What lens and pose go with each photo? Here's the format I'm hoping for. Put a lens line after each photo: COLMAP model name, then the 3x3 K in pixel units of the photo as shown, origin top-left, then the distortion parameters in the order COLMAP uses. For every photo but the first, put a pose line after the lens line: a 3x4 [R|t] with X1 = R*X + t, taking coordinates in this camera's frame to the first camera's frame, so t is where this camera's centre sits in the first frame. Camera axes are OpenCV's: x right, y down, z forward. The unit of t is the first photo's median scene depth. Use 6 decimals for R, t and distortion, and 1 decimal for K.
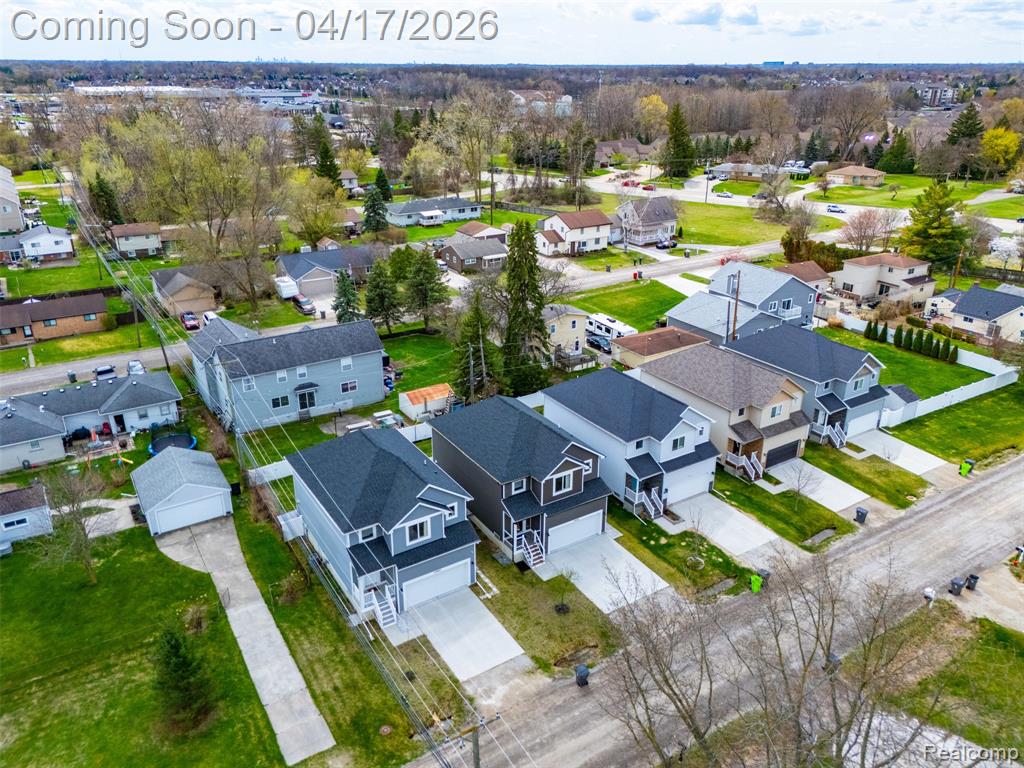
lens RADIAL K [[754.3, 0, 514.0], [0, 754.3, 380.0], [0, 0, 1]] dist [0.065512, -0.060720]
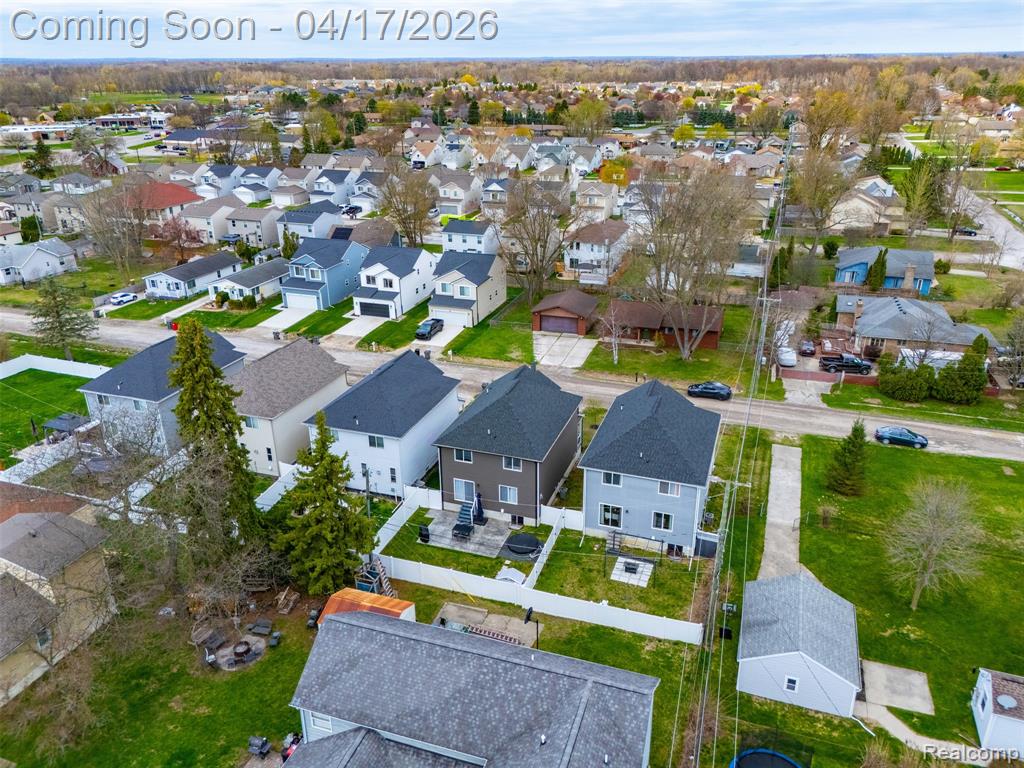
lens RADIAL K [[754.3, 0, 512.3], [0, 754.3, 388.0], [0, 0, 1]] dist [0.065512, -0.060720]
pose [[-0.615423, -0.309299, 0.724975, -0.610345], [0.311306, 0.749626, 0.584080, -0.461627], [-0.724116, 0.585145, -0.365050, 1.116778]]
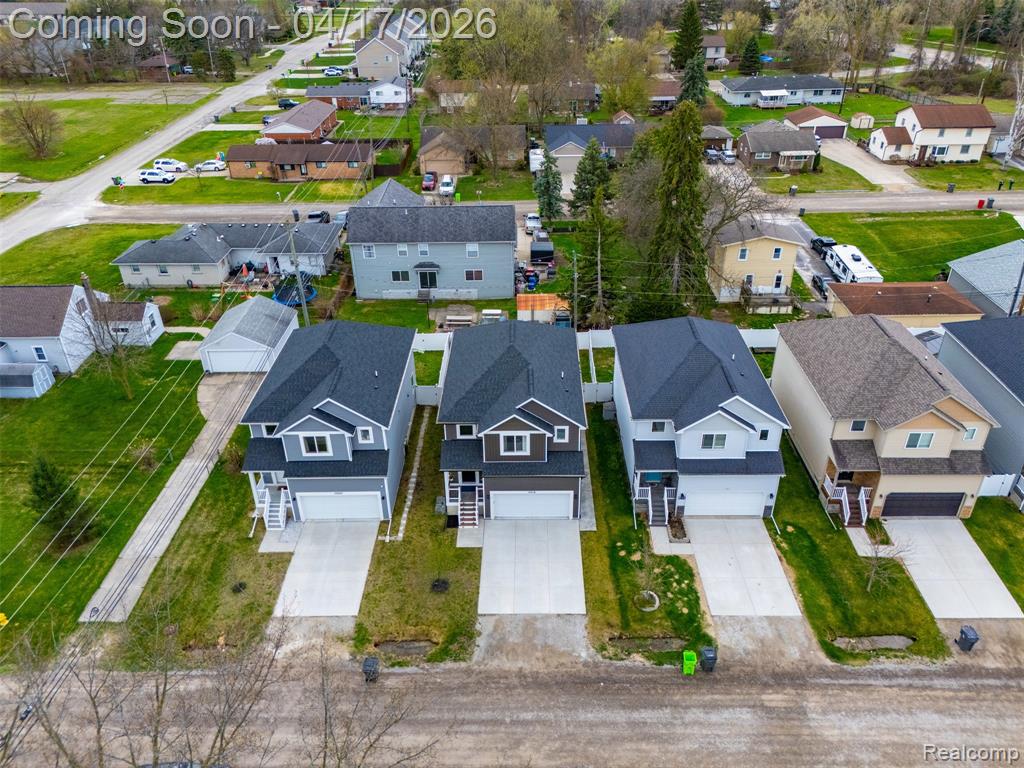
lens RADIAL K [[754.3, 0, 514.2], [0, 754.3, 382.9], [0, 0, 1]] dist [0.065512, -0.060720]
pose [[0.836270, 0.268135, -0.478285, 0.324714], [-0.191892, 0.960233, 0.202806, -0.066170], [0.513644, -0.077821, 0.854467, 0.243425]]
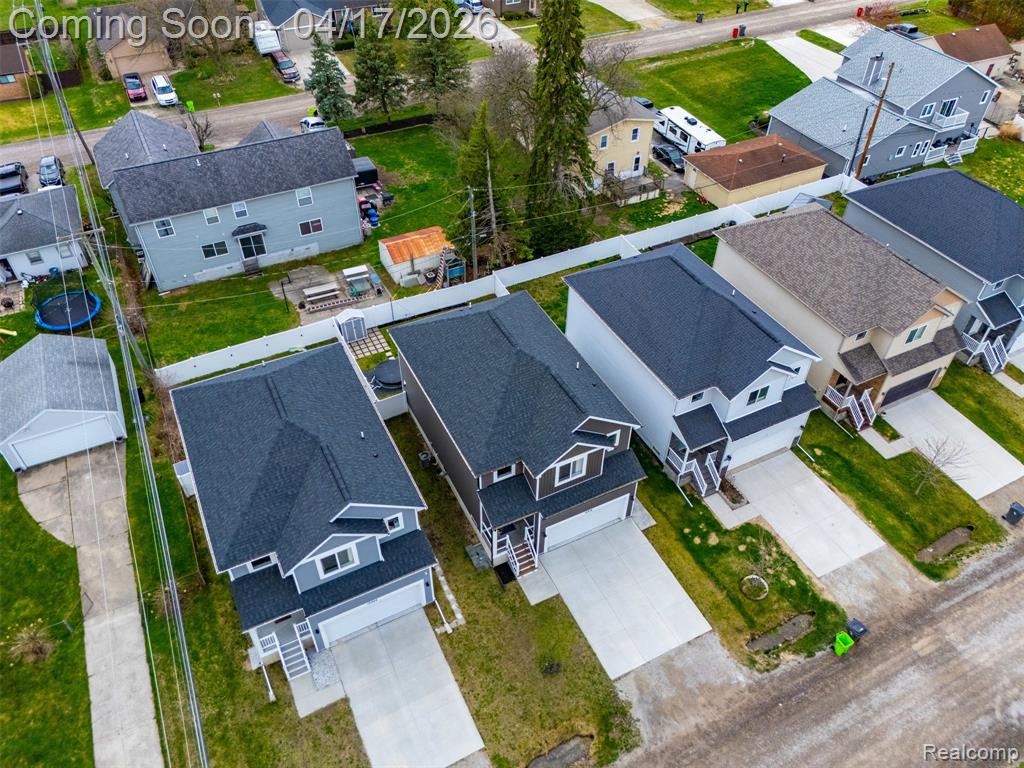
lens RADIAL K [[754.3, 0, 514.9], [0, 754.3, 384.0], [0, 0, 1]] dist [0.065512, -0.060720]
pose [[0.994925, 0.073579, -0.068628, 0.042090], [-0.044832, 0.934811, 0.352305, -0.126090], [0.090077, -0.347440, 0.933366, 0.303202]]
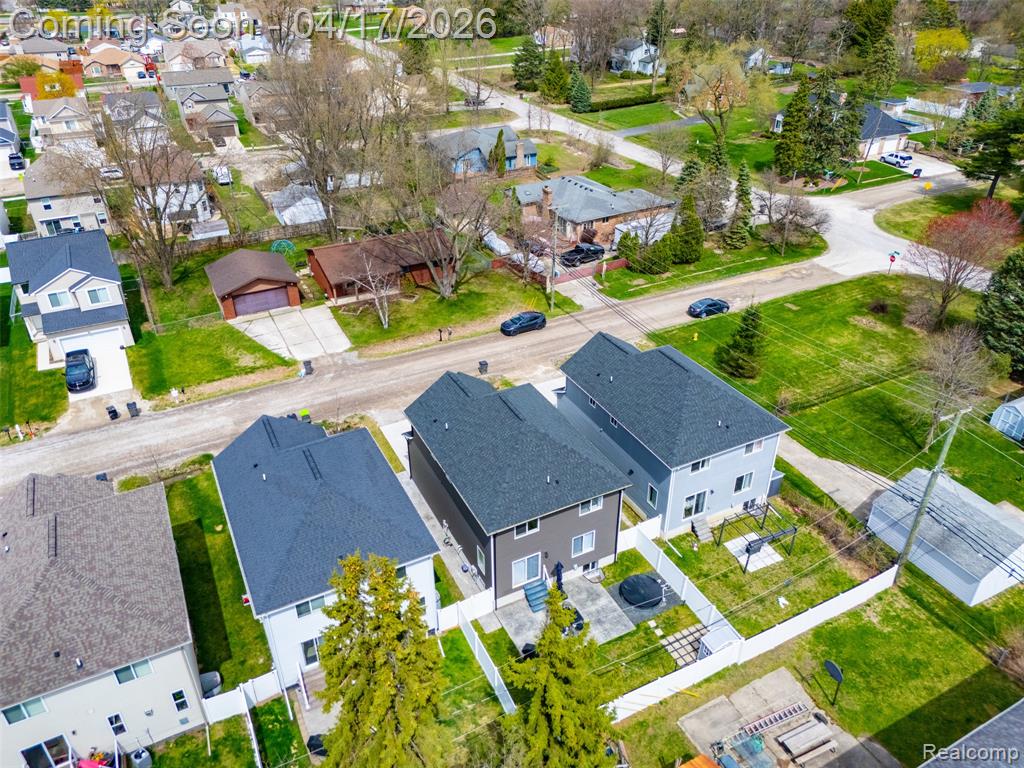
lens RADIAL K [[754.3, 0, 512.4], [0, 754.3, 385.3], [0, 0, 1]] dist [0.065512, -0.060720]
pose [[-0.995496, -0.048250, 0.081611, -0.053130], [0.037761, 0.587791, 0.808131, -0.467986], [-0.086962, 0.807573, -0.583321, 1.145465]]
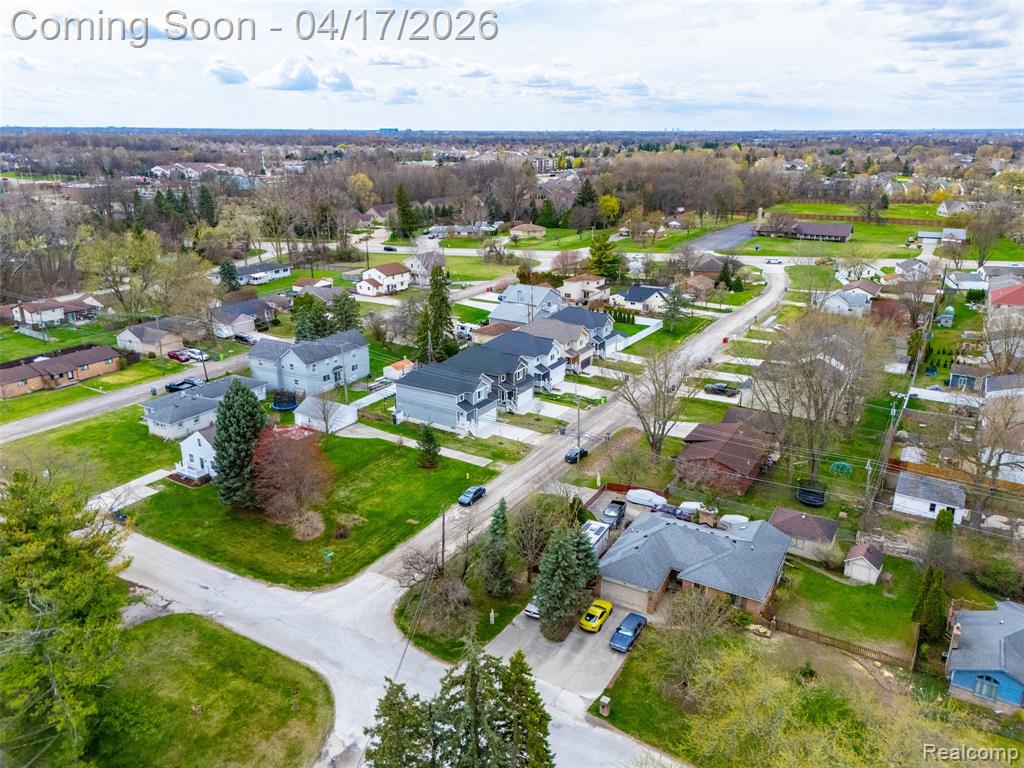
lens RADIAL K [[754.3, 0, 517.2], [0, 754.3, 383.4], [0, 0, 1]] dist [0.065512, -0.060720]
pose [[0.893488, -0.140854, 0.426426, -0.679996], [0.170043, 0.984950, -0.030949, 0.174258], [-0.415649, 0.100164, 0.903993, -0.767971]]
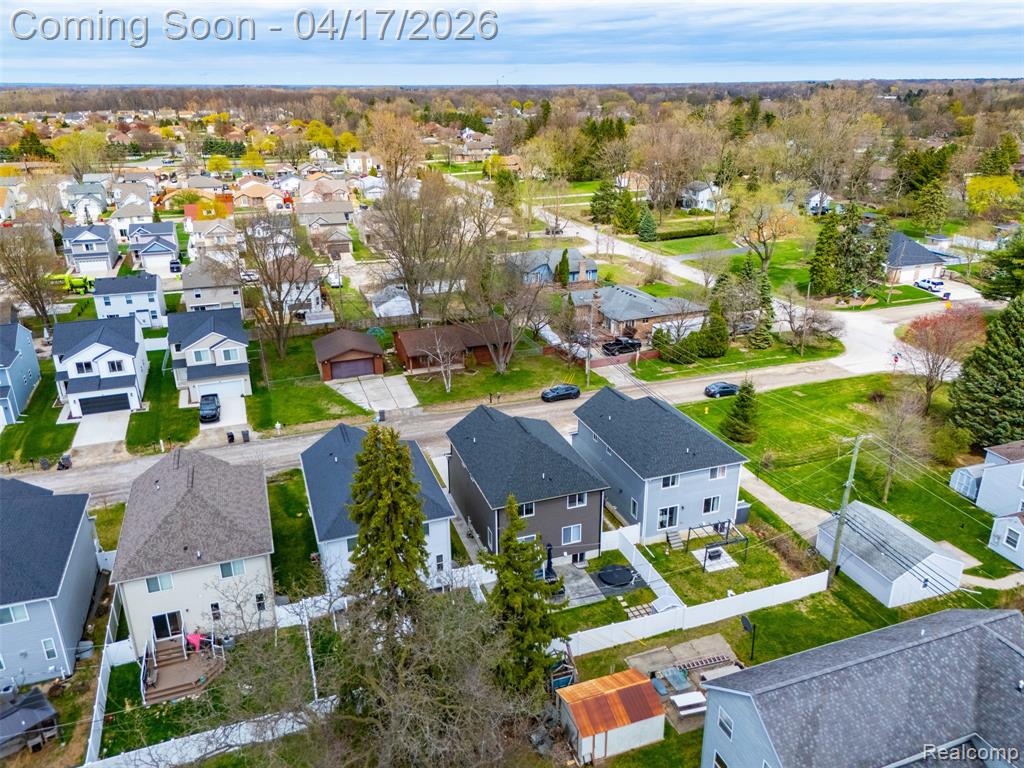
lens RADIAL K [[754.3, 0, 512.3], [0, 754.3, 384.4], [0, 0, 1]] dist [0.065512, -0.060720]
pose [[-0.974698, -0.079142, 0.209044, -0.154312], [0.089187, 0.719852, 0.688374, -0.546632], [-0.204960, 0.689601, -0.694580, 1.328122]]
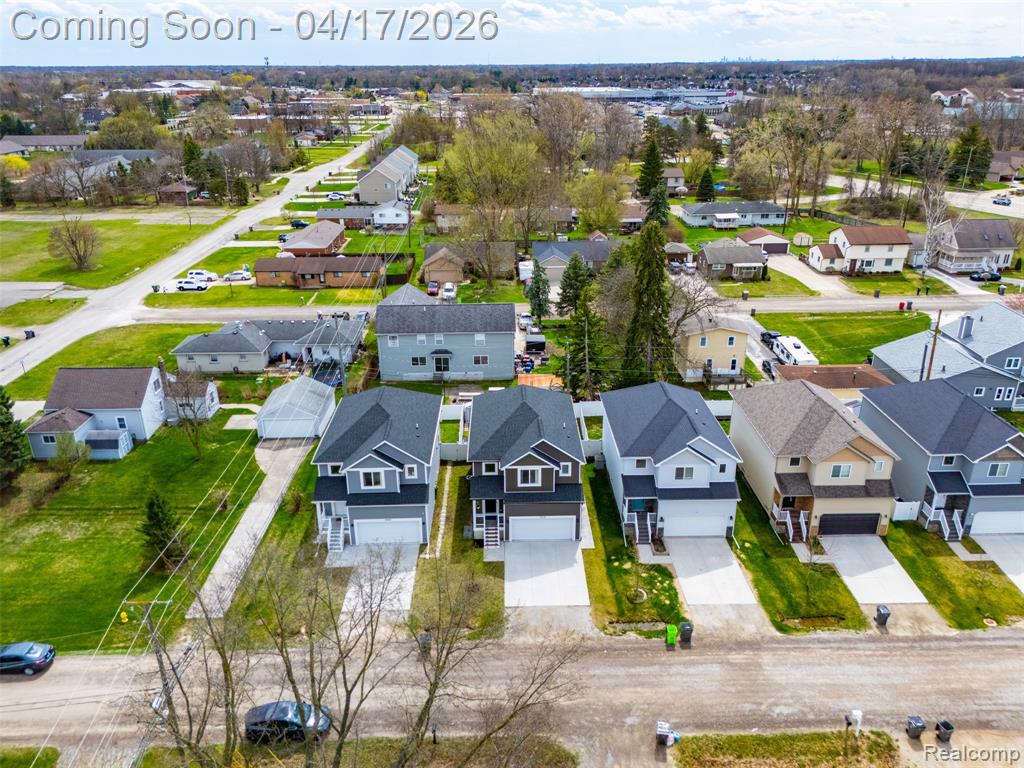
lens RADIAL K [[754.3, 0, 514.4], [0, 754.3, 378.5], [0, 0, 1]] dist [0.065512, -0.060720]
pose [[0.853918, 0.188832, -0.484940, 0.390609], [-0.189128, 0.980736, 0.048861, -0.029819], [0.484825, 0.049992, 0.873181, 0.071413]]
